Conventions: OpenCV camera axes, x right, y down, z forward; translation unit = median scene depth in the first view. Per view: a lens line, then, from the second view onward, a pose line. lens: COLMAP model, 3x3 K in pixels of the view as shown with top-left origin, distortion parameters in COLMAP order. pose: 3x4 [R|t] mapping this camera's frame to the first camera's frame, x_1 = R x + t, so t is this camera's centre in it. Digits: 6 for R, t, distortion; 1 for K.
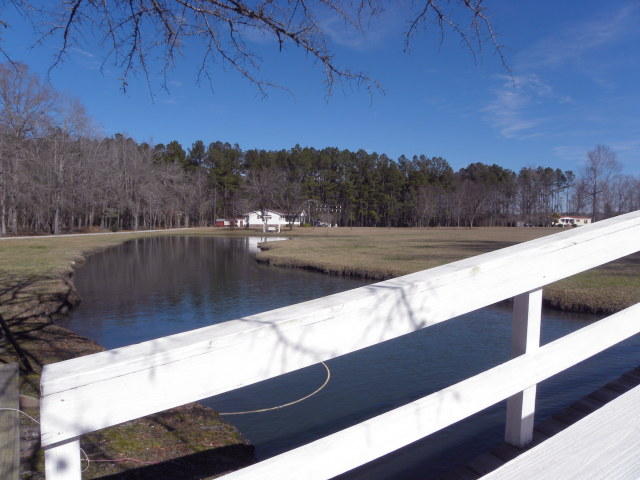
lens RADIAL K [[481.0, 0, 319.6], [0, 481.0, 241.7], [0, 0, 1]] dist [-0.131448, 0.064144]
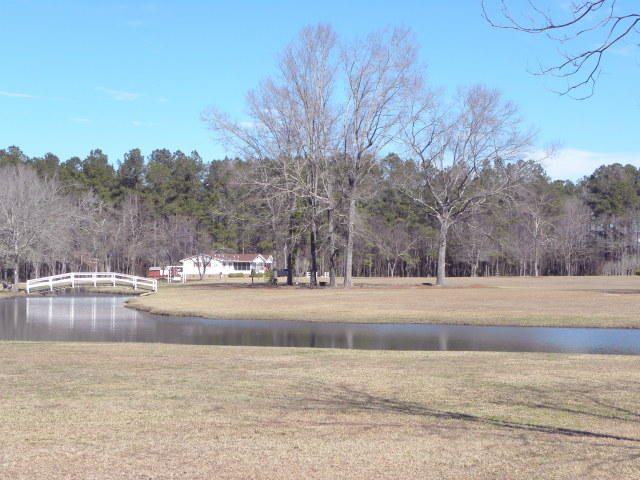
lens RADIAL K [[1210.9, 0, 323.5], [0, 1210.9, 241.2], [0, 0, 1]] dist [0.580129, 0.000000]
pose [[0.989276, -0.008661, -0.145799, 0.259328], [-0.000414, 0.998070, -0.062095, 0.023709], [0.146055, 0.061489, 0.987364, -0.660286]]
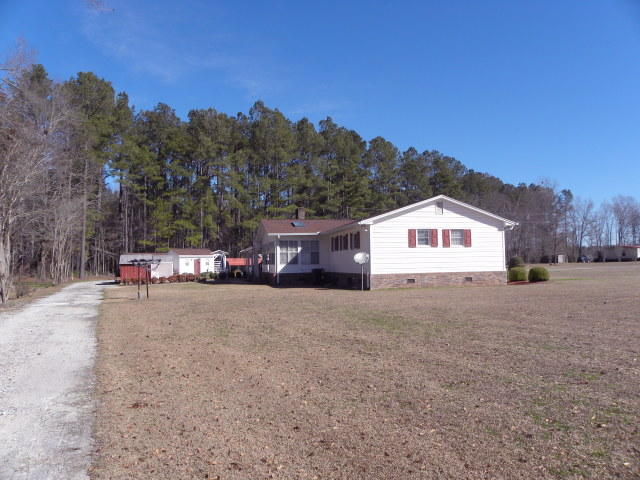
lens RADIAL K [[481.0, 0, 314.5], [0, 481.0, 242.0], [0, 0, 1]] dist [-0.131448, 0.064144]
pose [[0.941164, -0.002390, 0.337941, -0.162268], [0.030166, 0.996577, -0.076964, -0.024319], [-0.336601, 0.082630, 0.938015, 0.560915]]
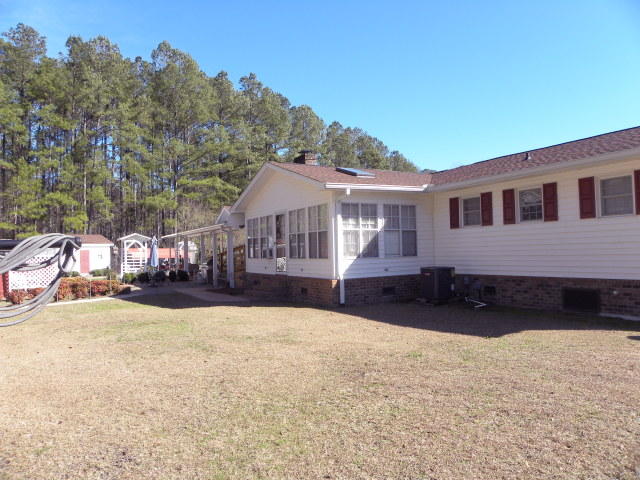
lens RADIAL K [[481.0, 0, 322.5], [0, 481.0, 240.2], [0, 0, 1]] dist [-0.131448, 0.064144]
pose [[0.817517, -0.008150, 0.575847, -0.160808], [0.046084, 0.997619, -0.051305, -0.029317], [-0.574057, 0.068480, 0.815946, 0.674453]]
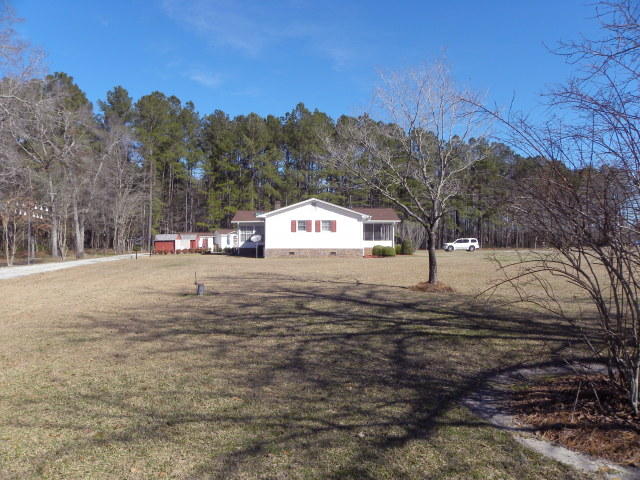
lens RADIAL K [[481.0, 0, 318.6], [0, 481.0, 241.0], [0, 0, 1]] dist [-0.131448, 0.064144]
pose [[0.990569, -0.002023, 0.136996, -0.106571], [0.007557, 0.999175, -0.039891, -0.019623], [-0.136803, 0.040550, 0.989768, 0.462497]]
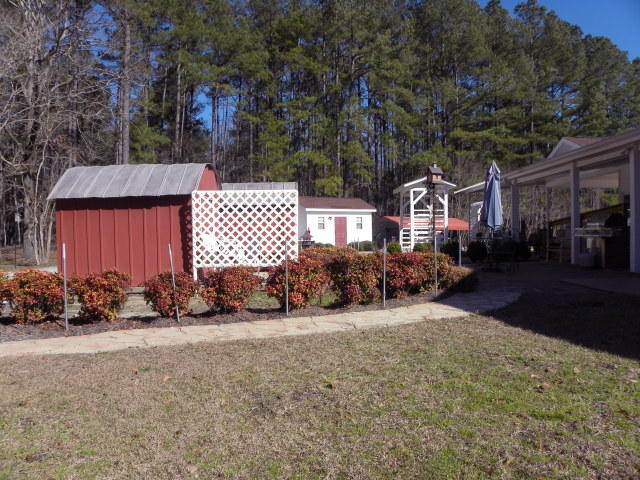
lens RADIAL K [[481.0, 0, 318.3], [0, 481.0, 239.3], [0, 0, 1]] dist [-0.131448, 0.064144]
pose [[0.994141, -0.016292, 0.106856, -0.151928], [0.019505, 0.999386, -0.029095, -0.028020], [-0.106317, 0.031009, 0.993849, 0.752956]]
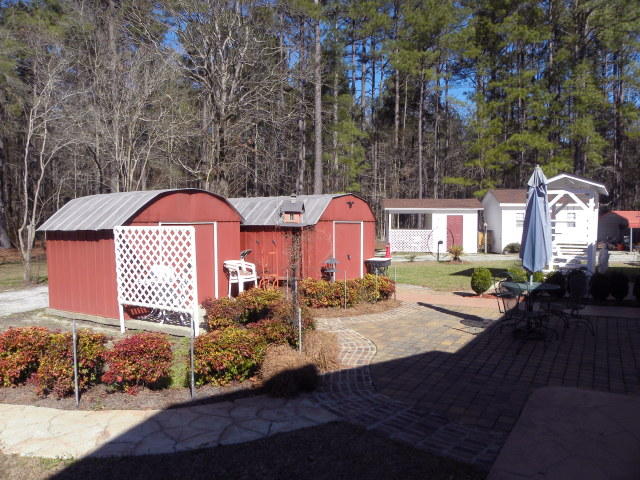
lens RADIAL K [[481.0, 0, 323.9], [0, 481.0, 238.9], [0, 0, 1]] dist [-0.131448, 0.064144]
pose [[0.901472, 0.009947, -0.432724, -0.121911], [-0.009310, 0.999950, 0.003590, -0.033459], [0.432738, 0.000793, 0.901519, 0.768559]]
